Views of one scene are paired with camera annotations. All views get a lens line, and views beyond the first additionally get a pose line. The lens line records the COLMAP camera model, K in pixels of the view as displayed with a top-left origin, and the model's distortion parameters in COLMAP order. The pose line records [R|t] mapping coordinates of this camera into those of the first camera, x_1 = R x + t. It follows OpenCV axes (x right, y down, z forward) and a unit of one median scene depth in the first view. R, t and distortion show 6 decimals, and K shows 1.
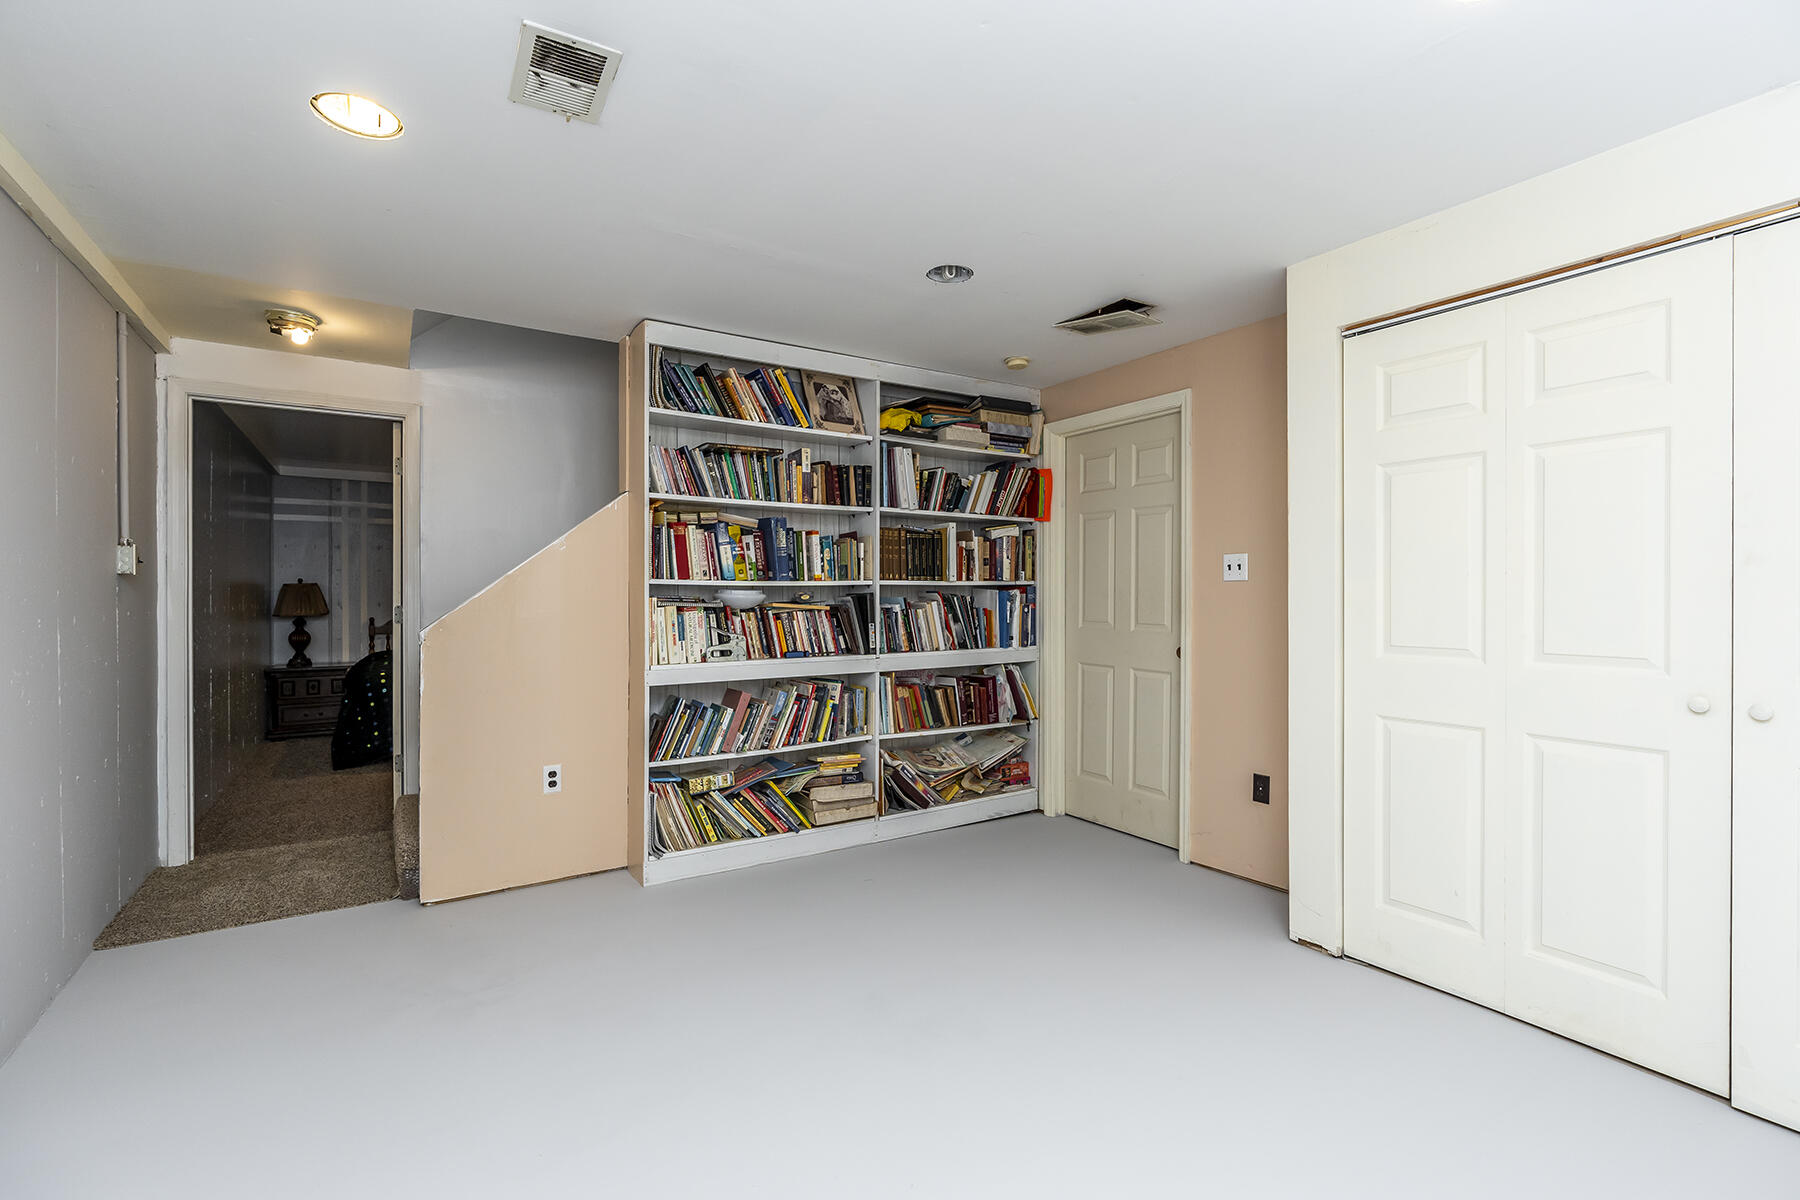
lens RADIAL K [[827.4, 0, 903.5], [0, 827.4, 598.1], [0, 0, 1]] dist [-0.000348, 0.000275]
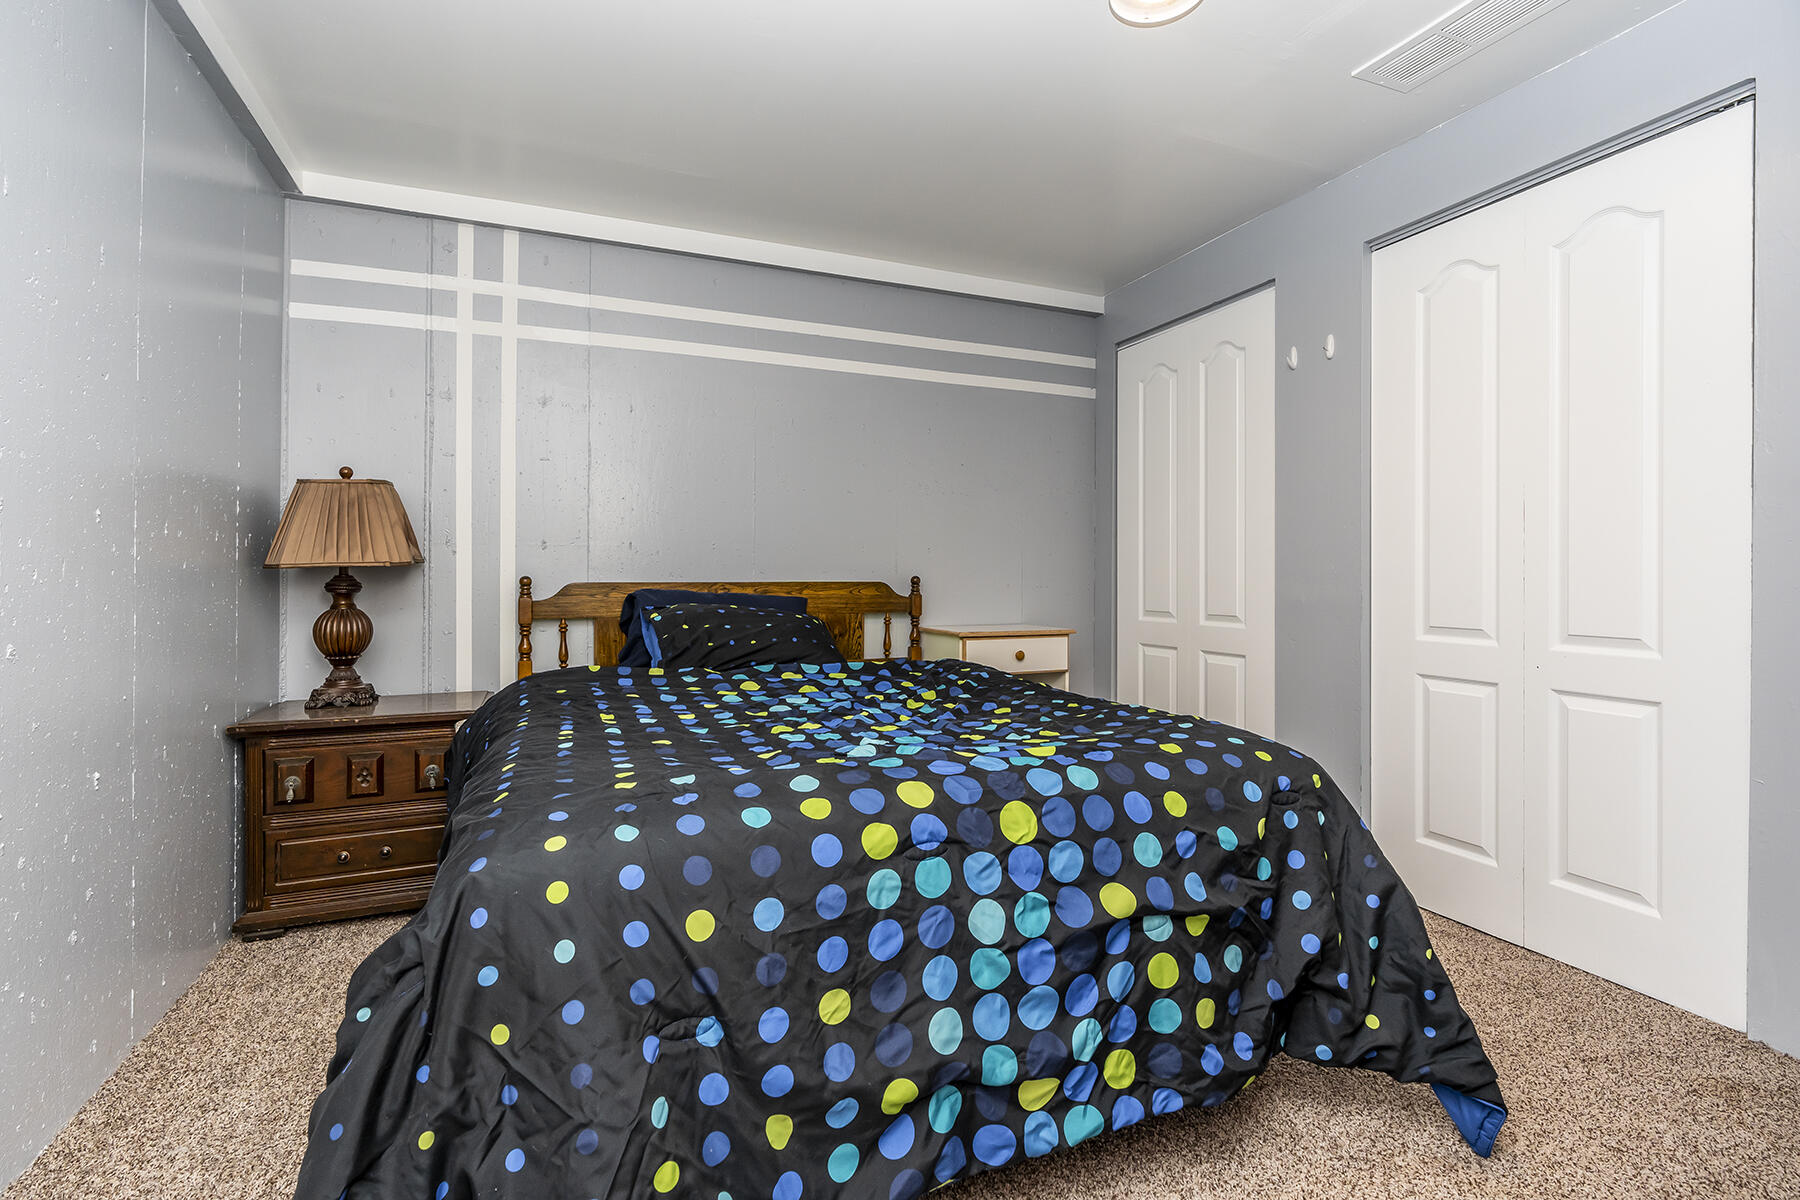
lens RADIAL K [[827.4, 0, 898.3], [0, 827.4, 592.4], [0, 0, 1]] dist [-0.000348, 0.000275]
pose [[0.989102, 0.006286, -0.147098, -0.428059], [-0.007002, 0.999966, -0.004349, 0.031106], [0.147066, 0.005332, 0.989112, 0.665723]]
